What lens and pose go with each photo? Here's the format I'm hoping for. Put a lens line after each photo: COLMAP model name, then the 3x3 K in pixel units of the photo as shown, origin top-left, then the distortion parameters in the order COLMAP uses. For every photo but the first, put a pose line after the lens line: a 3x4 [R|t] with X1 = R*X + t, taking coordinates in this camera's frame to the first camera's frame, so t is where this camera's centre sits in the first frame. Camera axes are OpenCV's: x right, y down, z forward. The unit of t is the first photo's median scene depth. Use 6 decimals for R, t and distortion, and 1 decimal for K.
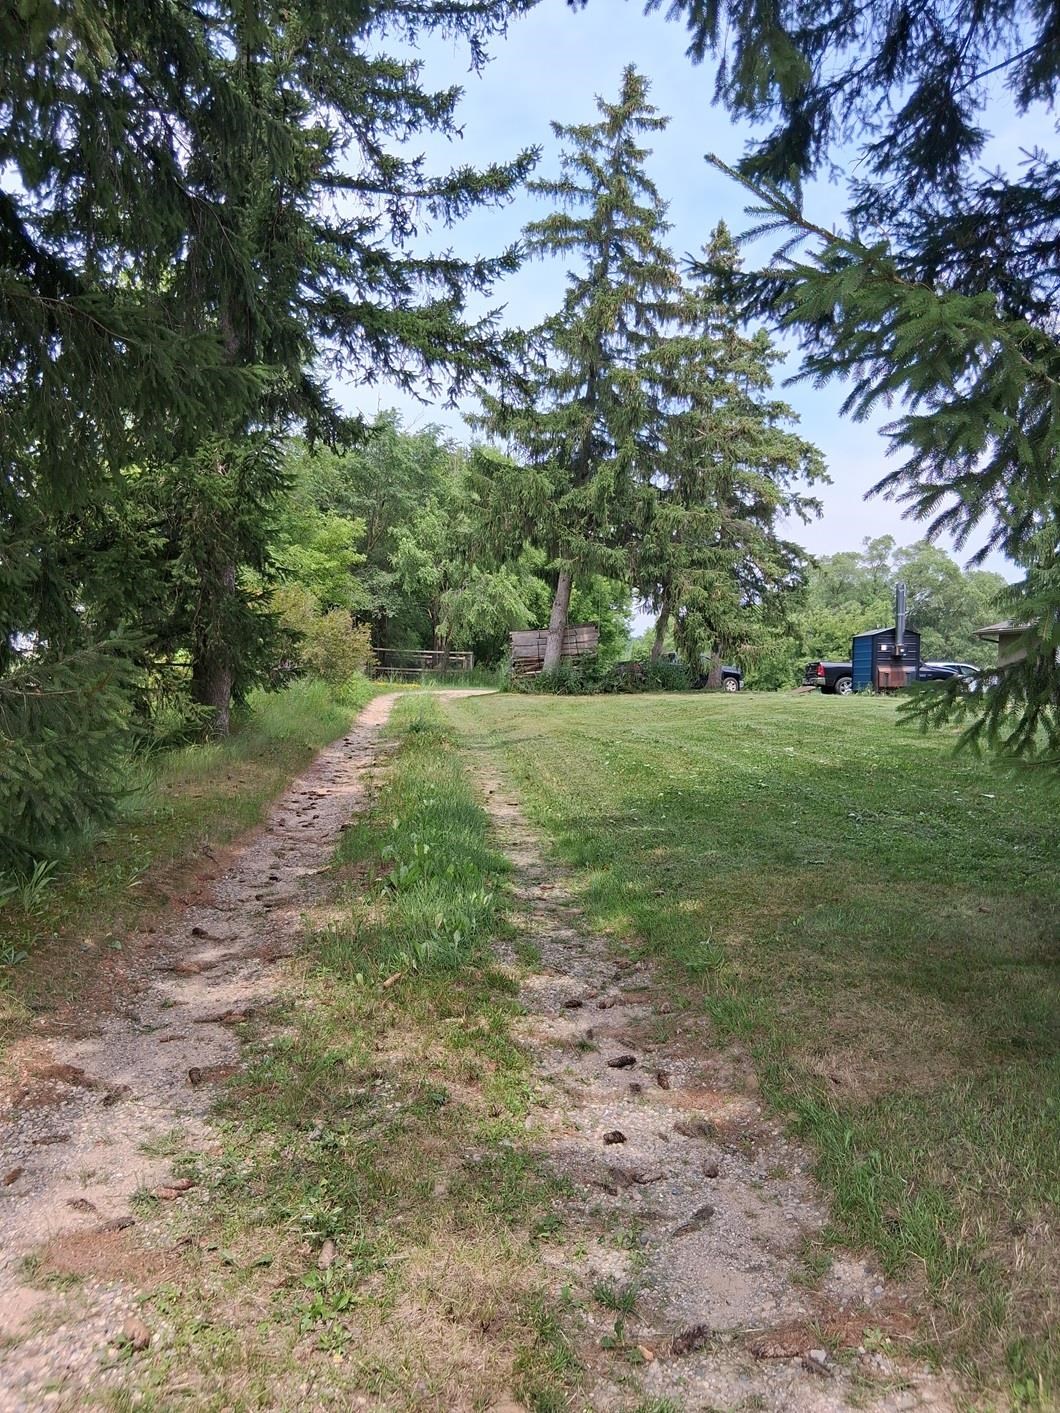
lens RADIAL K [[1081.9, 0, 524.1], [0, 1081.9, 763.9], [0, 0, 1]] dist [0.002064, -0.041015]
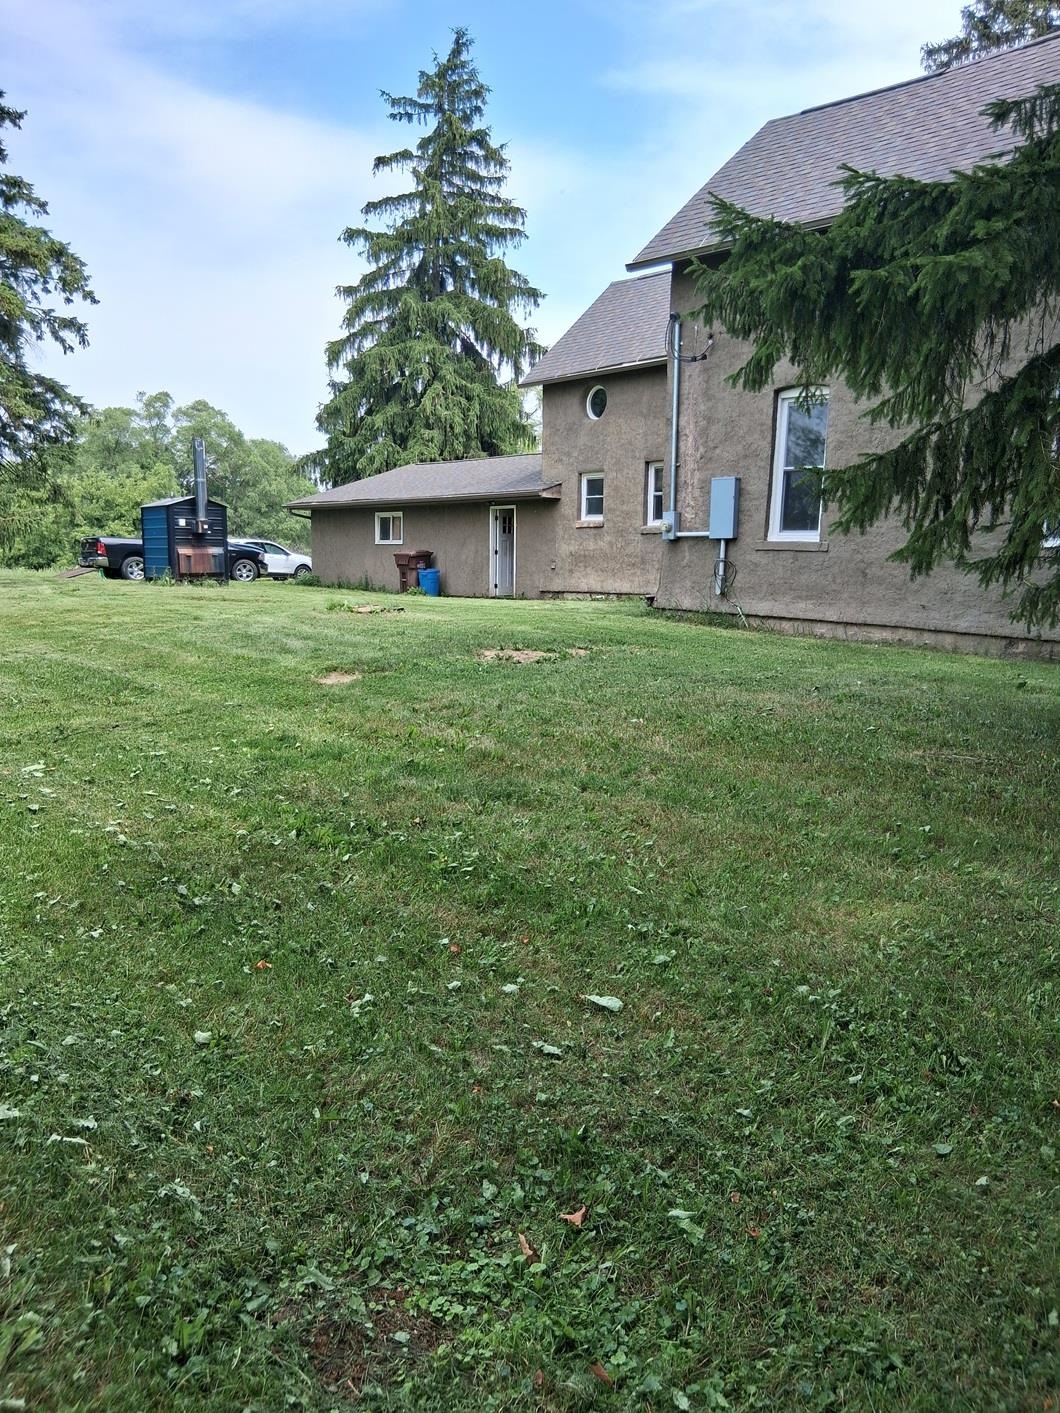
lens RADIAL K [[1081.9, 0, 524.1], [0, 1081.9, 763.9], [0, 0, 1]] dist [0.002064, -0.041015]
pose [[0.806310, -0.103894, 0.582297, 0.047684], [0.034243, 0.991001, 0.129399, -0.022157], [-0.590501, -0.084397, 0.802612, 0.172520]]
